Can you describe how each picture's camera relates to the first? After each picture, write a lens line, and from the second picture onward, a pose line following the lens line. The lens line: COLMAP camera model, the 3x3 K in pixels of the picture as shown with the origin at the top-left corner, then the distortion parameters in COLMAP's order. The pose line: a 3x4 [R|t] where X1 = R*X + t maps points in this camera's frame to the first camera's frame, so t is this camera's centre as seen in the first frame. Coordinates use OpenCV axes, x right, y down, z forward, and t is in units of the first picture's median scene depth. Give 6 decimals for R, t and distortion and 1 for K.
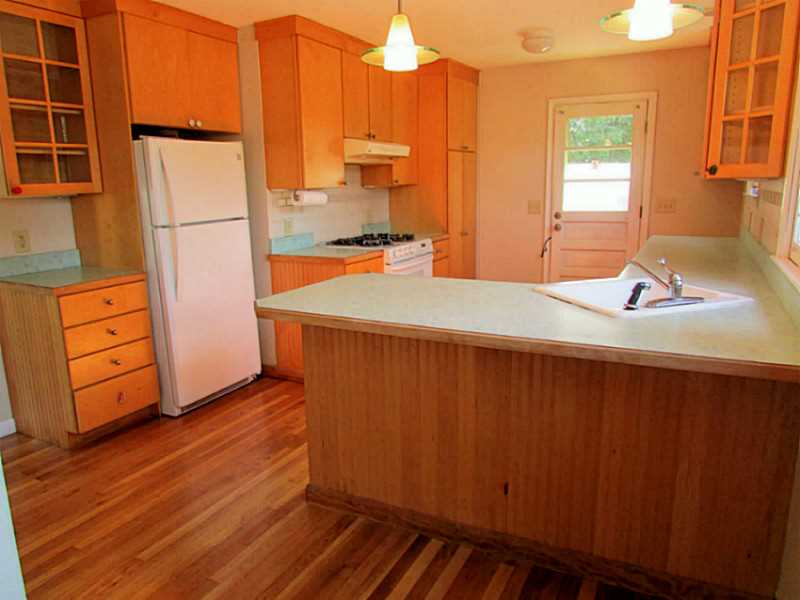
lens RADIAL K [[591.7, 0, 401.7], [0, 591.7, 301.7], [0, 0, 1]] dist [-0.010618, 0.000861]
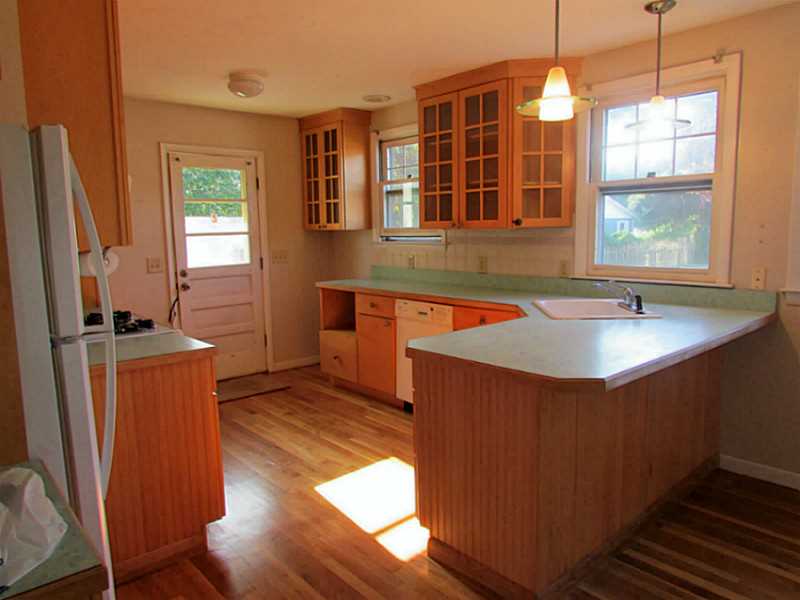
lens RADIAL K [[591.7, 0, 401.4], [0, 591.7, 300.6], [0, 0, 1]] dist [-0.010618, 0.000861]
pose [[0.393538, -0.113742, 0.912245, -0.452520], [0.200070, 0.979128, 0.035772, -0.075093], [-0.897273, 0.168436, 0.408081, 0.362195]]
